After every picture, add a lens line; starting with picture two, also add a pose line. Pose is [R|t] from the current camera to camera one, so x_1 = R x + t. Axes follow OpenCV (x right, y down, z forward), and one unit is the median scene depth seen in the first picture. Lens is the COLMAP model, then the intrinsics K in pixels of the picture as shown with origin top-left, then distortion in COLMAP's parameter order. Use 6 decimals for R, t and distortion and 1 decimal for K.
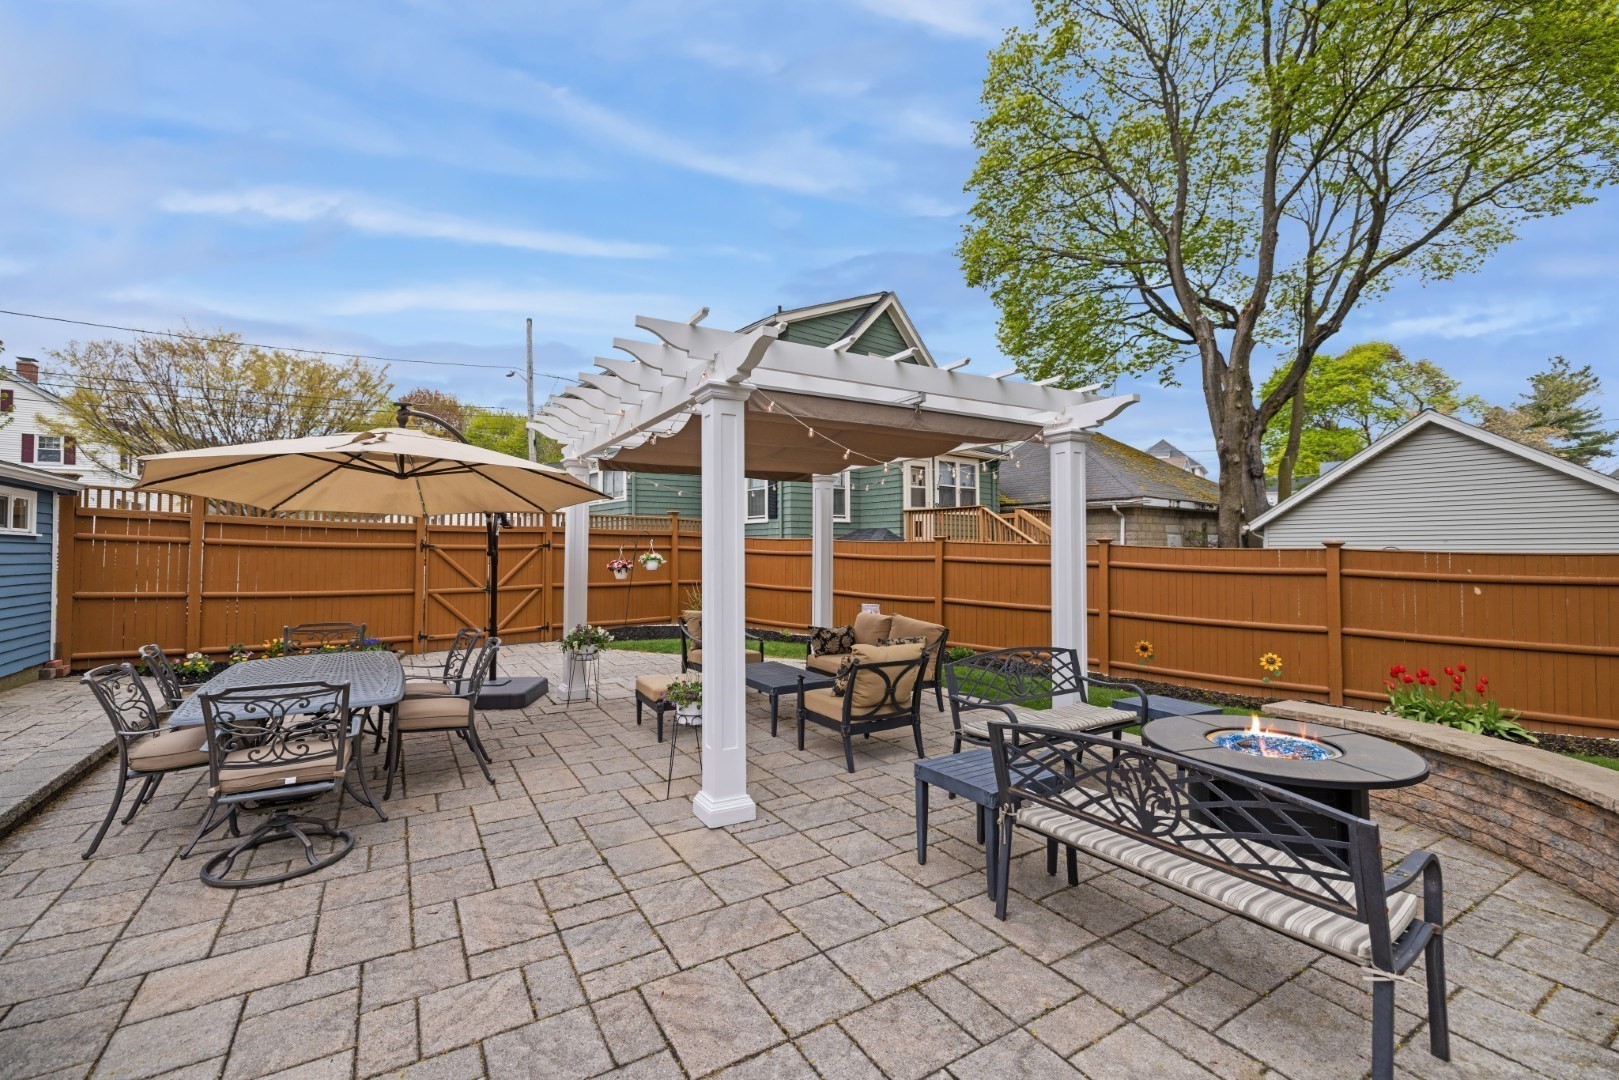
lens RADIAL K [[681.0, 0, 809.5], [0, 681.0, 540.0], [0, 0, 1]] dist [0.008430, -0.000218]
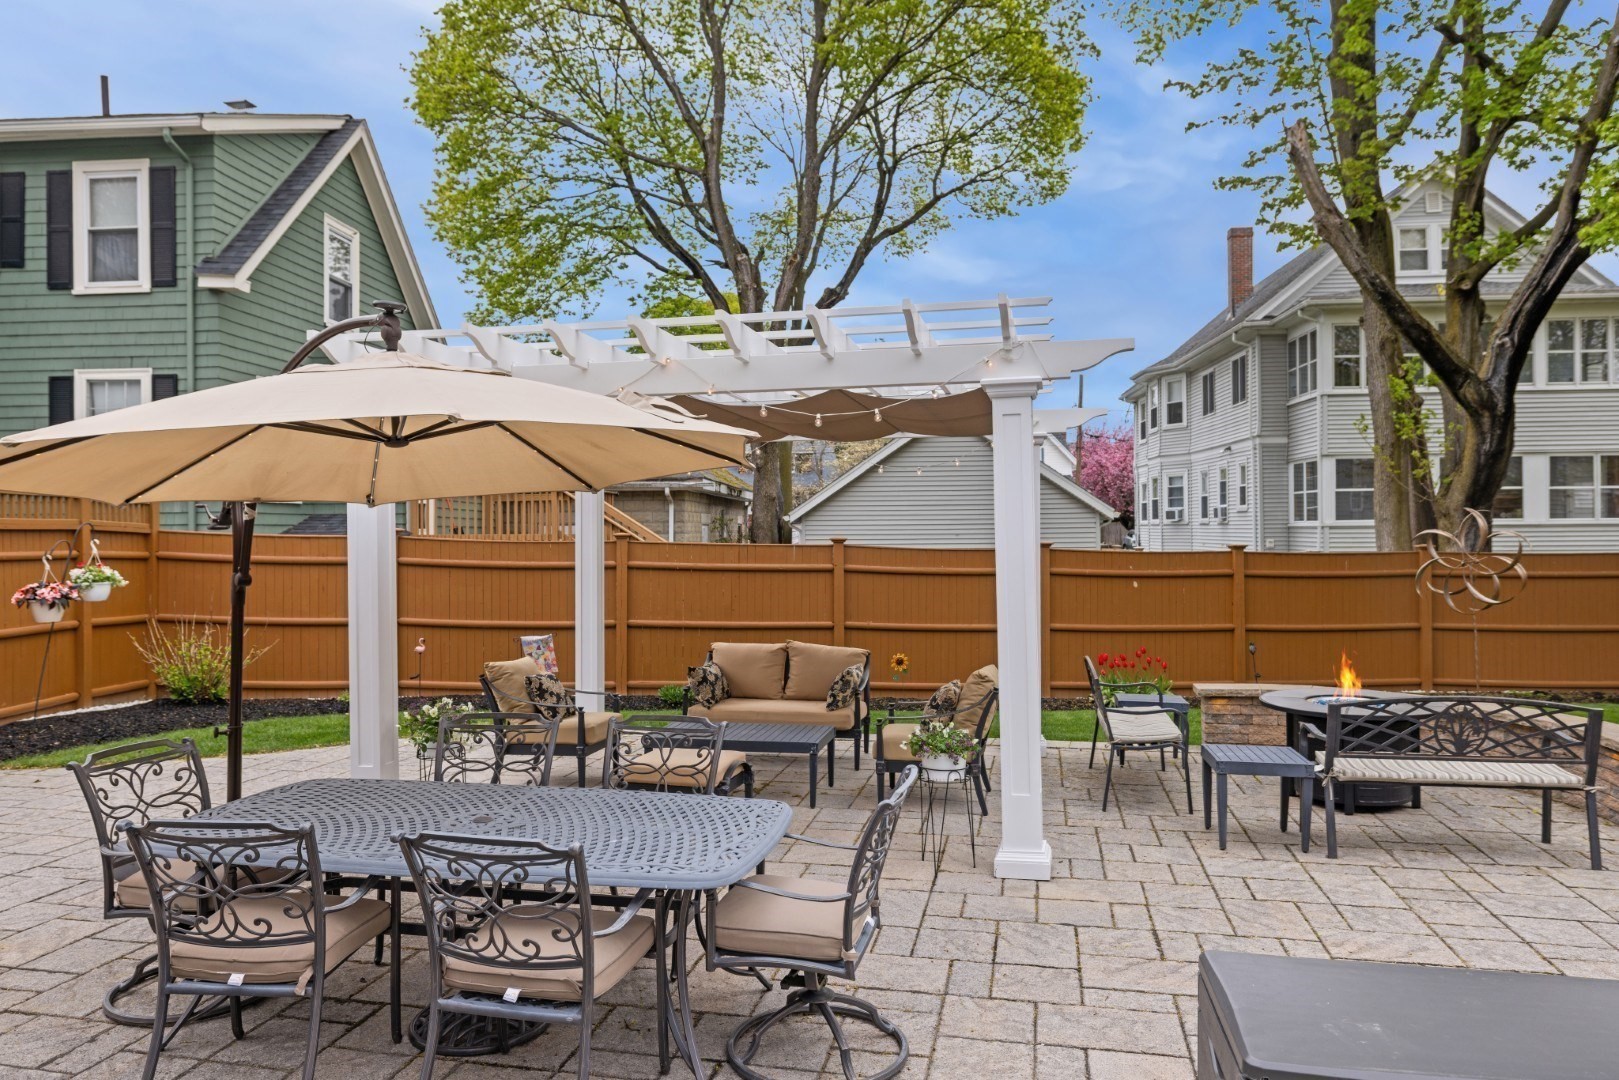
lens RADIAL K [[1084.9, 0, 809.5], [0, 1084.9, 540.0], [0, 0, 1]] dist [0.005097, -0.001316]
pose [[0.695271, -0.006376, 0.718719, -0.363029], [-0.005118, 0.999891, 0.013822, -0.011818], [-0.718729, -0.013289, 0.695163, 0.059122]]
